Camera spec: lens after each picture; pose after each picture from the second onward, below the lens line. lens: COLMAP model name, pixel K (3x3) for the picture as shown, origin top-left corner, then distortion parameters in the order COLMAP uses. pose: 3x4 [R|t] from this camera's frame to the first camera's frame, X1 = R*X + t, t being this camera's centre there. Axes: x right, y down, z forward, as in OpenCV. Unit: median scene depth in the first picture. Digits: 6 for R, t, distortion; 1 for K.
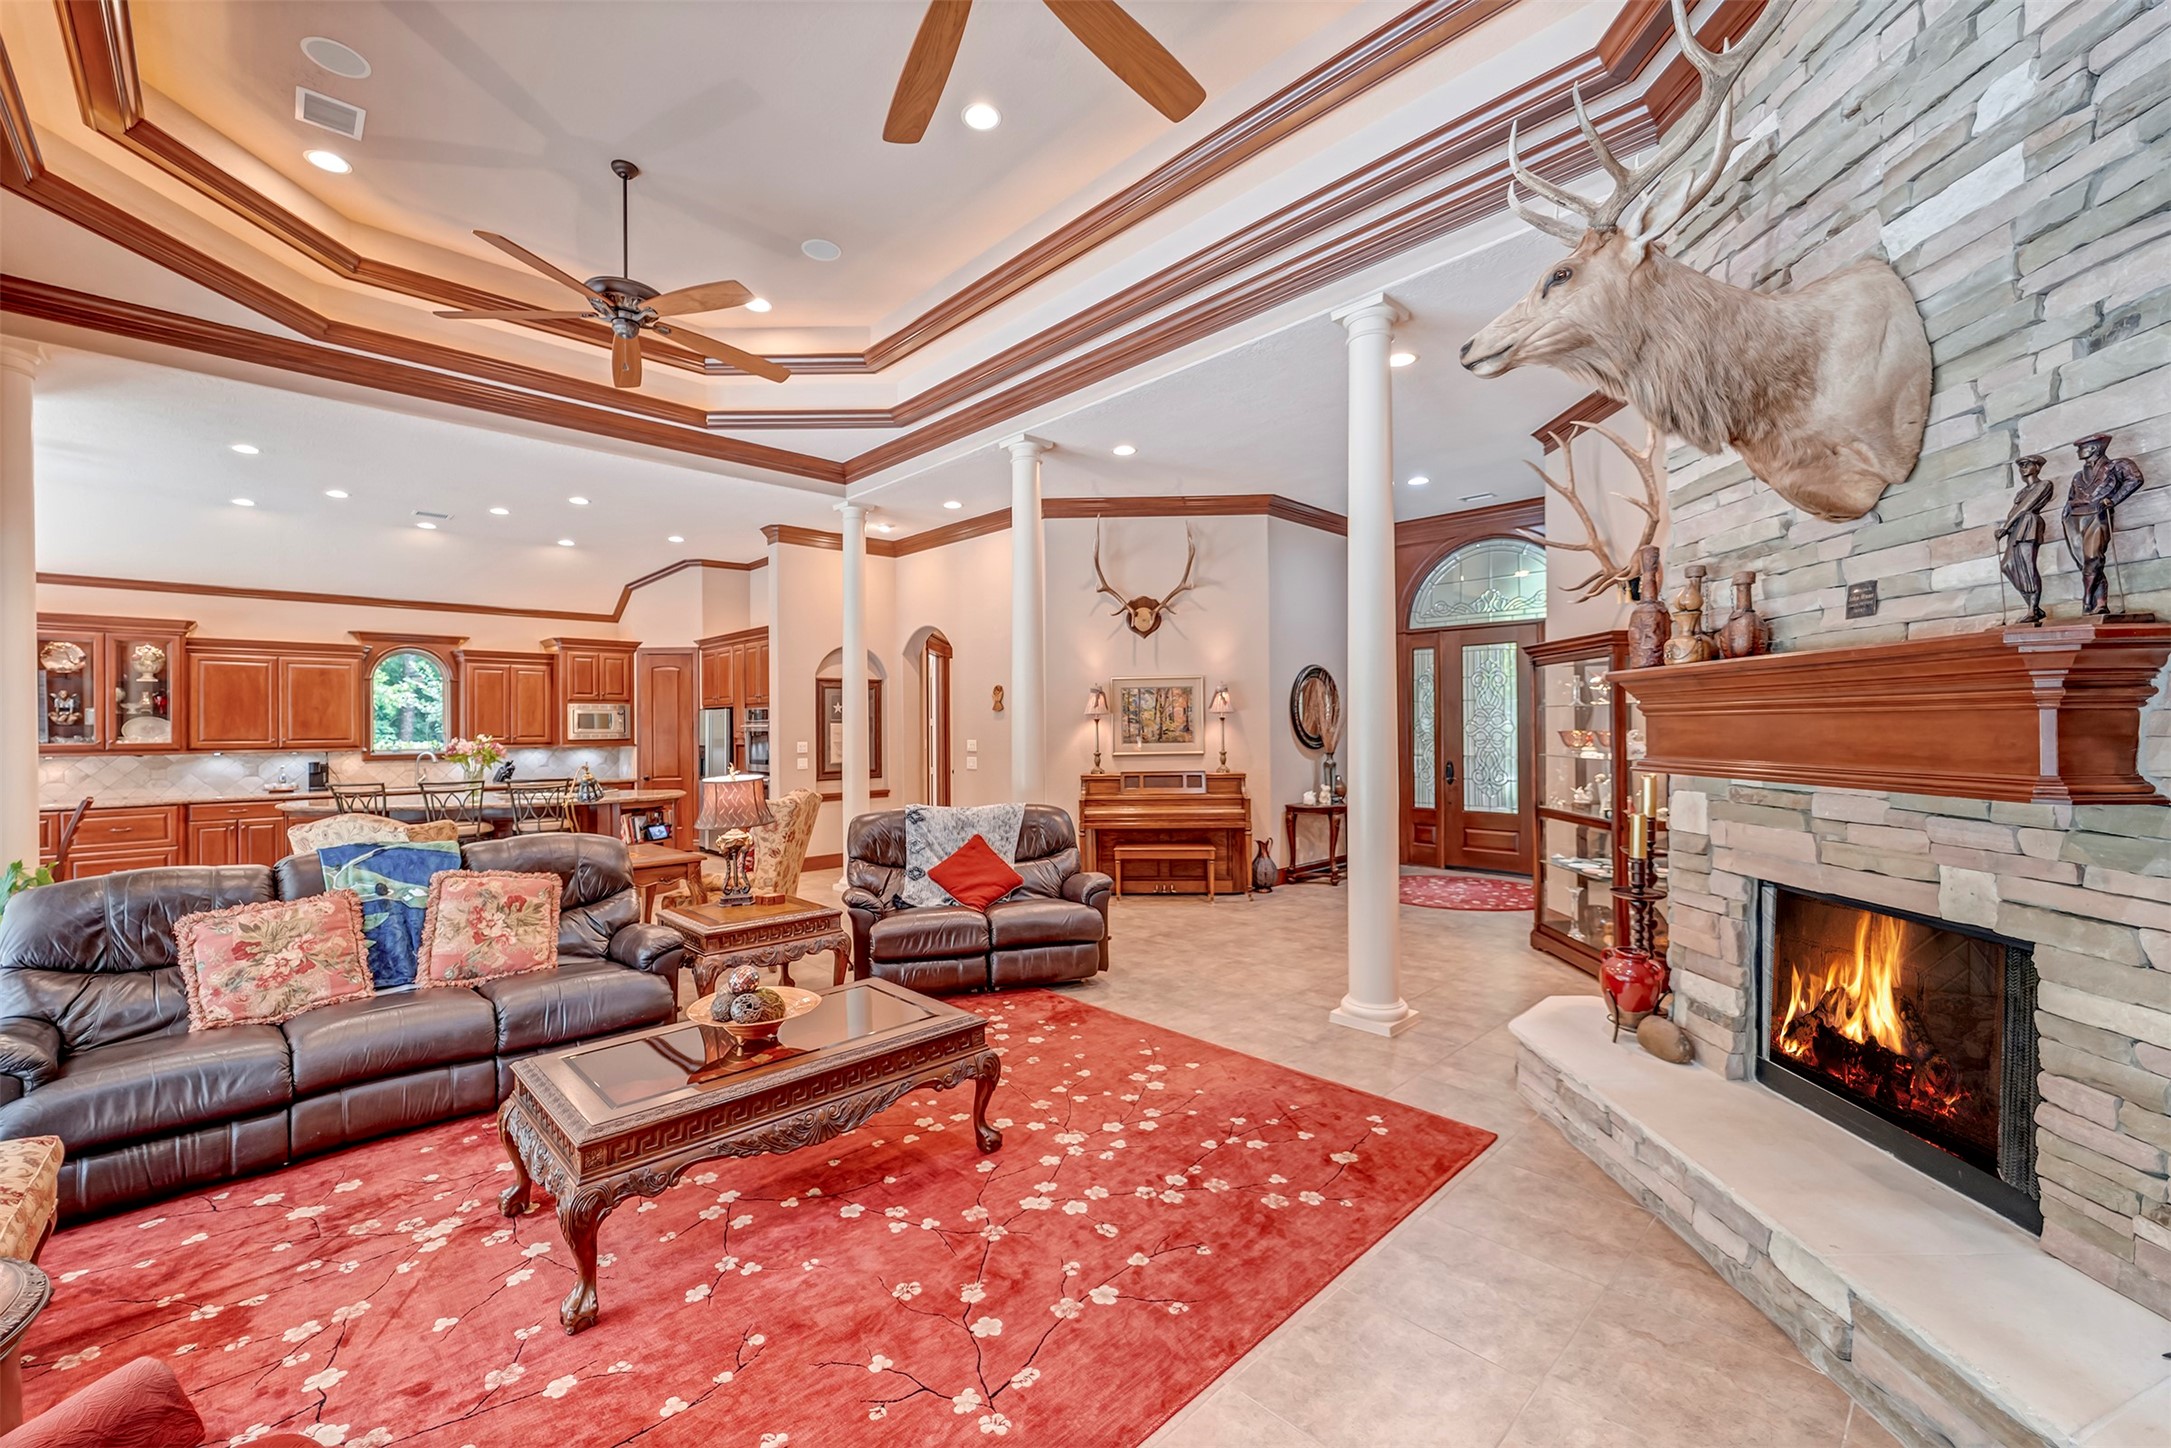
lens RADIAL K [[872.5, 0, 1087.5], [0, 872.5, 720.0], [0, 0, 1]] dist [0.005076, -0.002885]
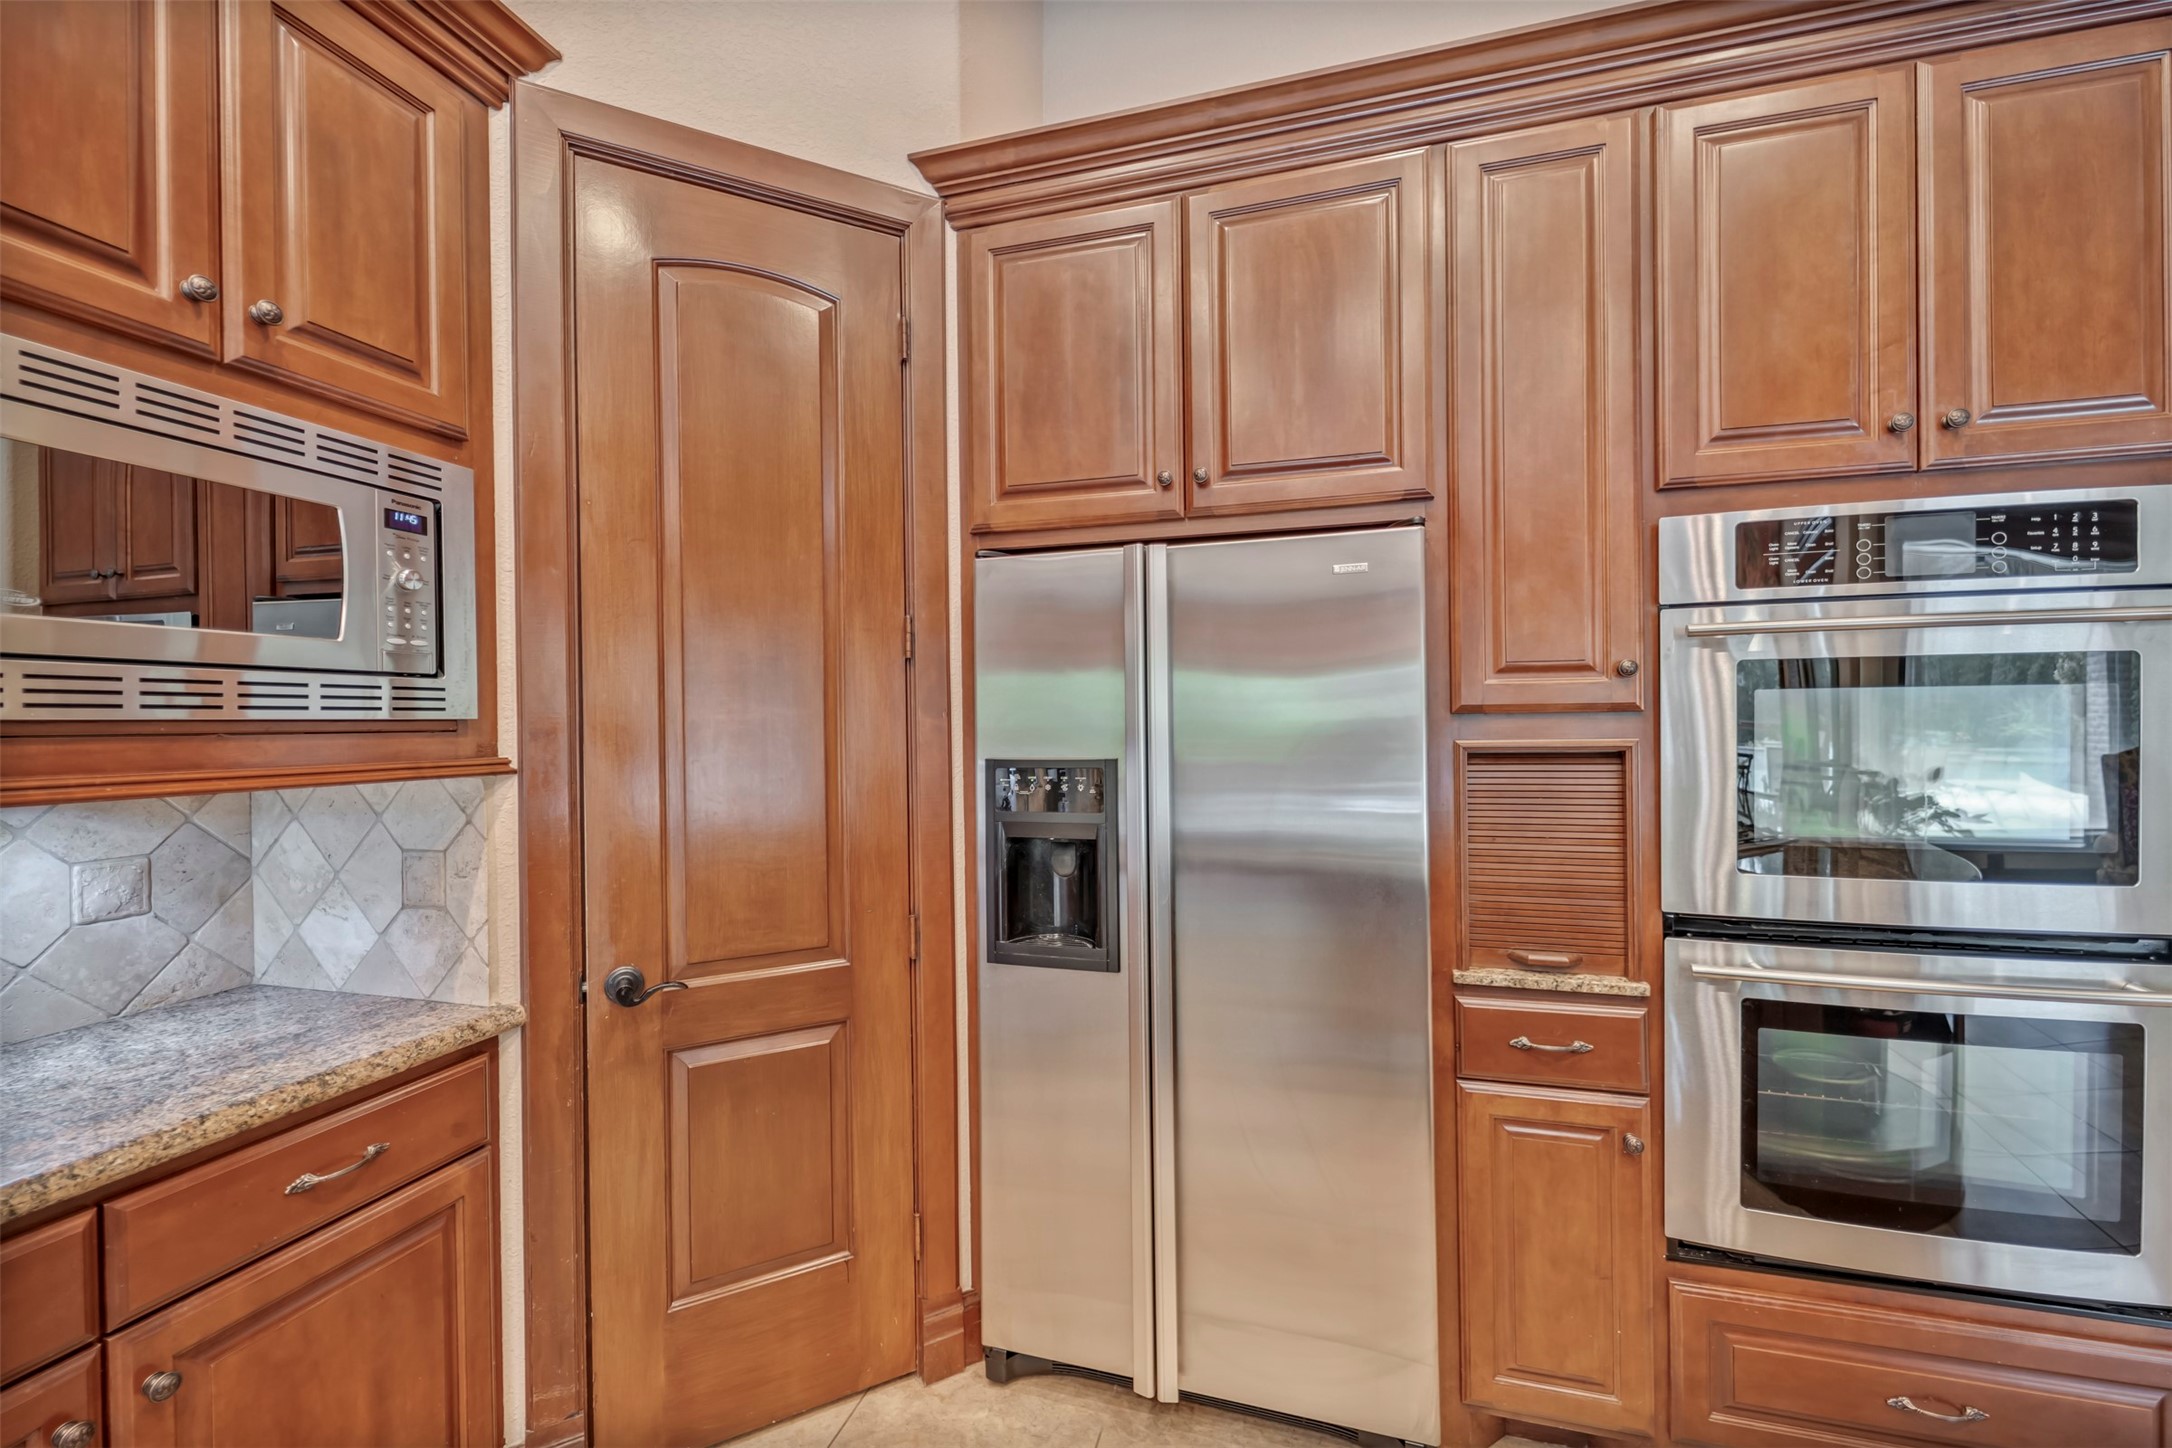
lens RADIAL K [[872.9, 0, 1075.9], [0, 872.9, 722.4], [0, 0, 1]] dist [0.005076, -0.002885]
pose [[0.865267, -0.002934, 0.501302, -0.644588], [-0.000208, 0.999981, 0.006211, 0.026101], [-0.501311, -0.005479, 0.865250, 1.055144]]
